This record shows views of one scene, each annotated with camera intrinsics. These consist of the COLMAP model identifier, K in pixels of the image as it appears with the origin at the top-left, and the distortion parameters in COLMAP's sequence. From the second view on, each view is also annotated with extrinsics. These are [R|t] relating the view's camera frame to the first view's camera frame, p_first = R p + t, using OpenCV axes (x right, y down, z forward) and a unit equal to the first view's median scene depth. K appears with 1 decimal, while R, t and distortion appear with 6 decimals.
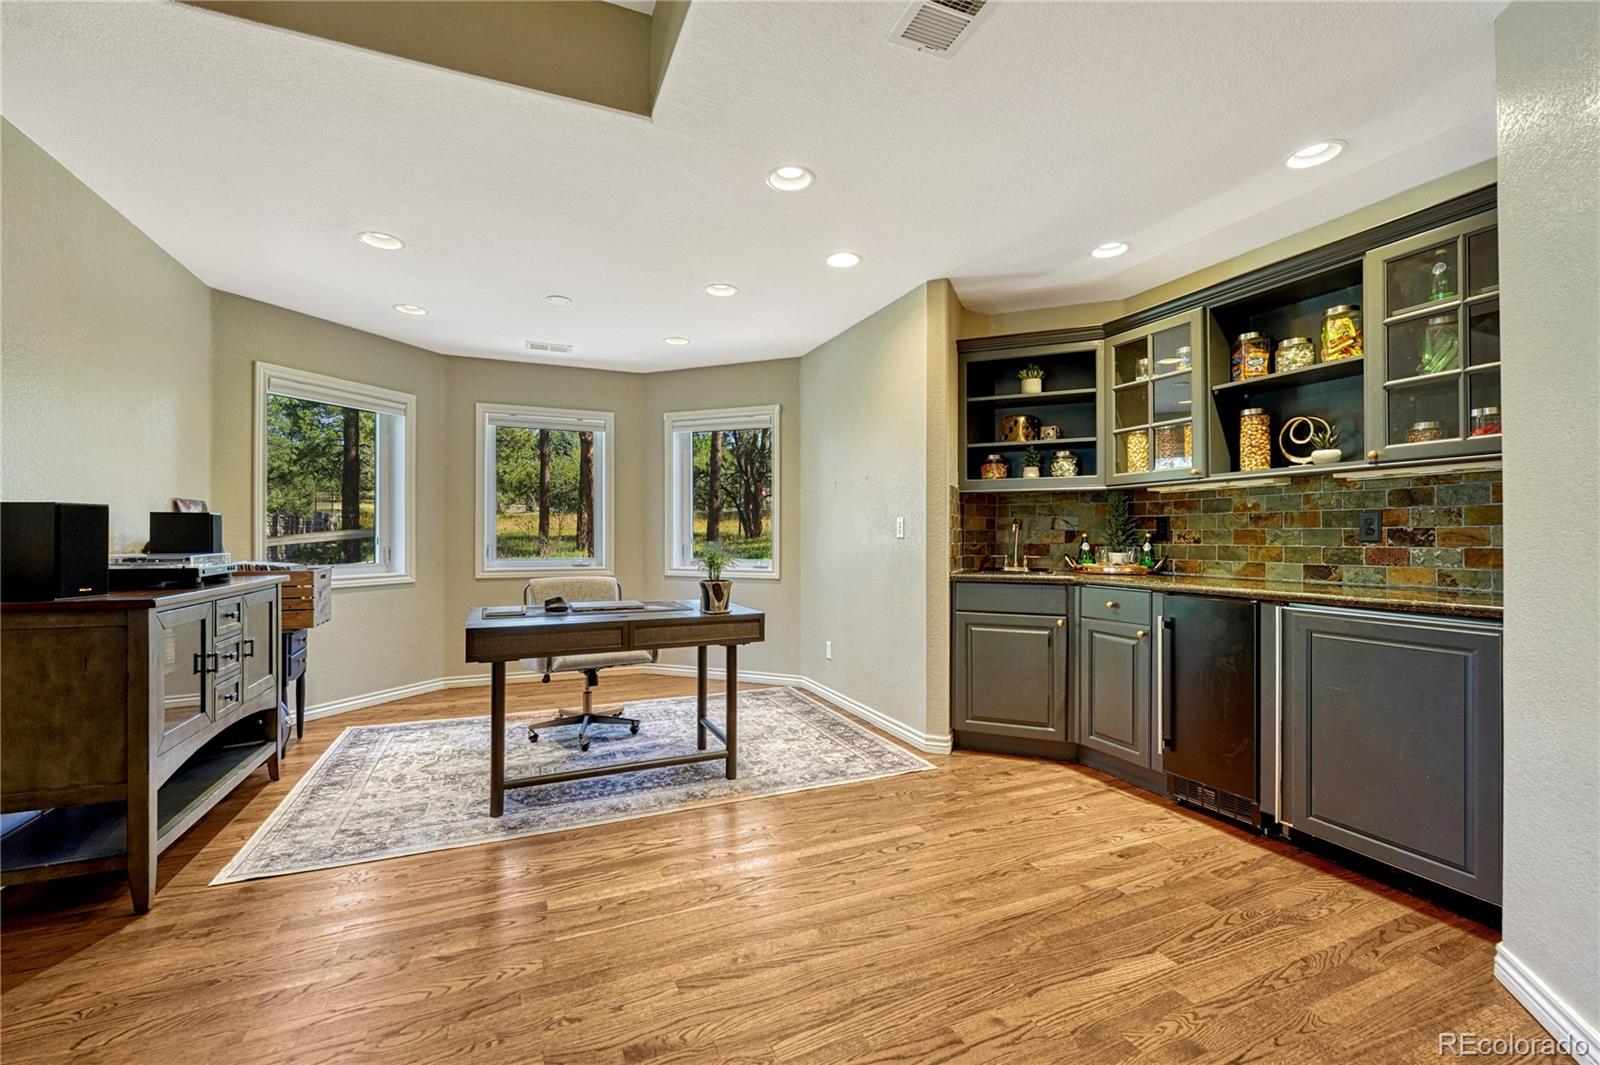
lens RADIAL K [[670.9, 0, 804.5], [0, 670.9, 536.5], [0, 0, 1]] dist [-0.010402, -0.000033]
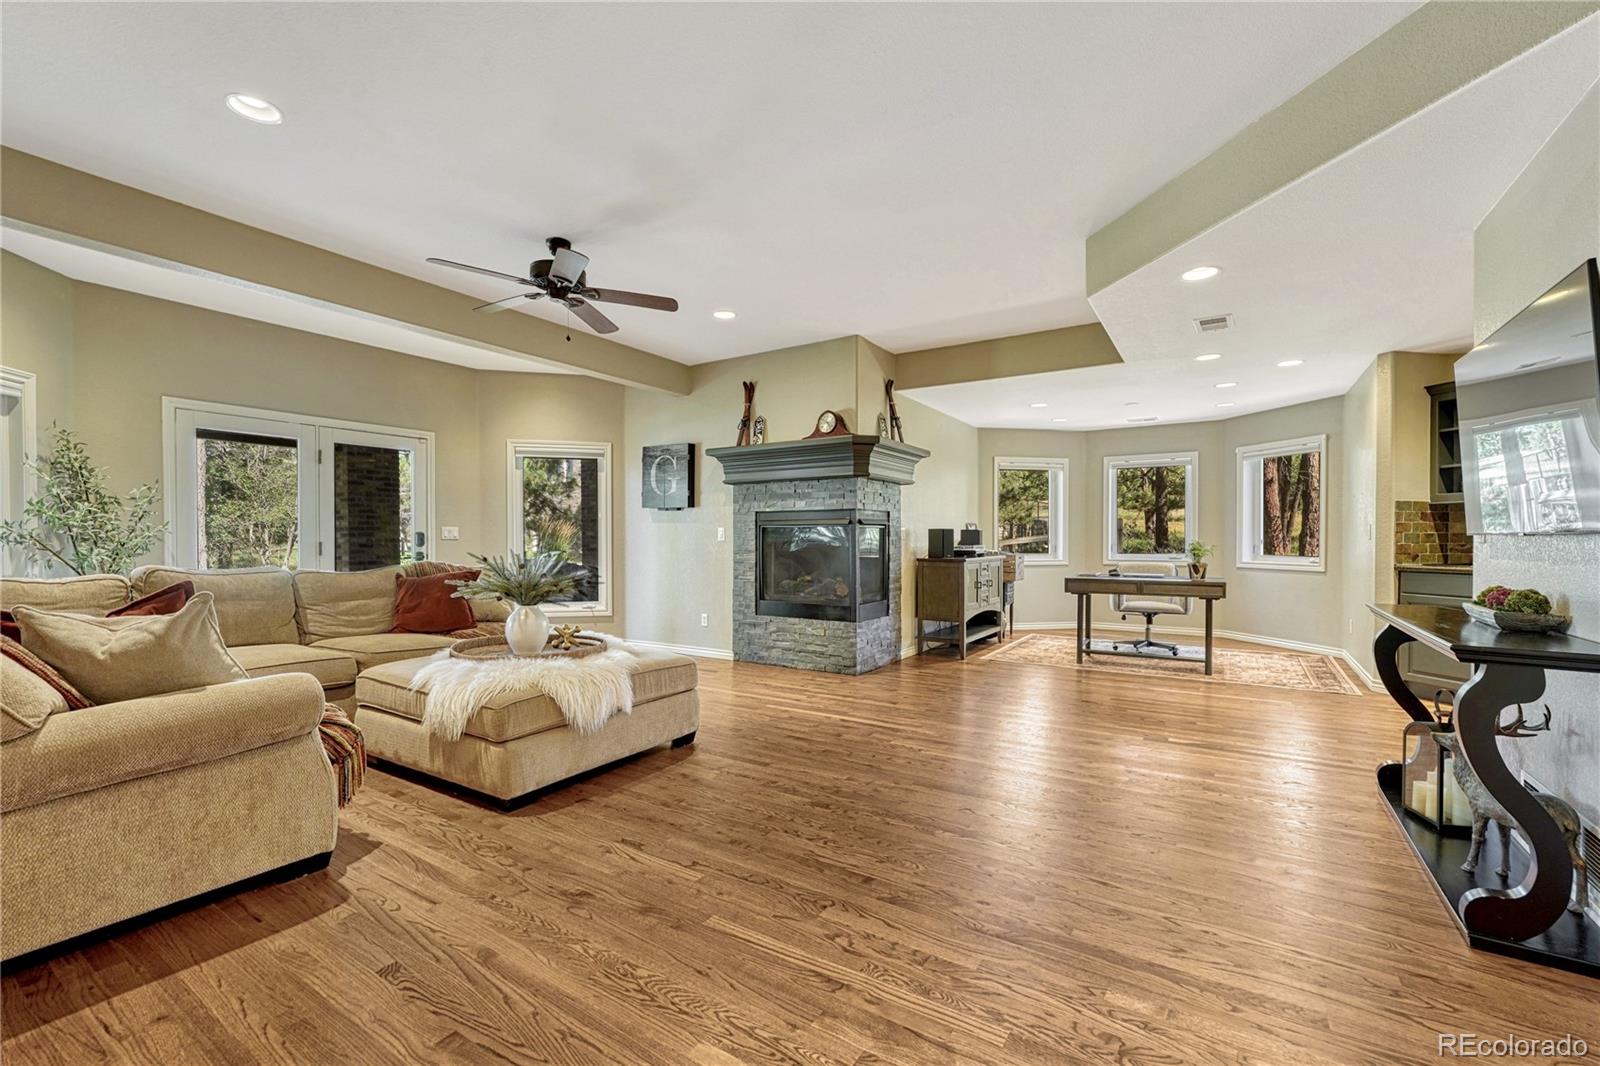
lens RADIAL K [[670.9, 0, 804.5], [0, 670.9, 537.0], [0, 0, 1]] dist [-0.010402, -0.000033]
pose [[0.562886, -0.004118, -0.826525, 0.726186], [0.001590, 0.999991, -0.003900, 0.001259], [0.826533, 0.000881, 0.562887, -0.848135]]
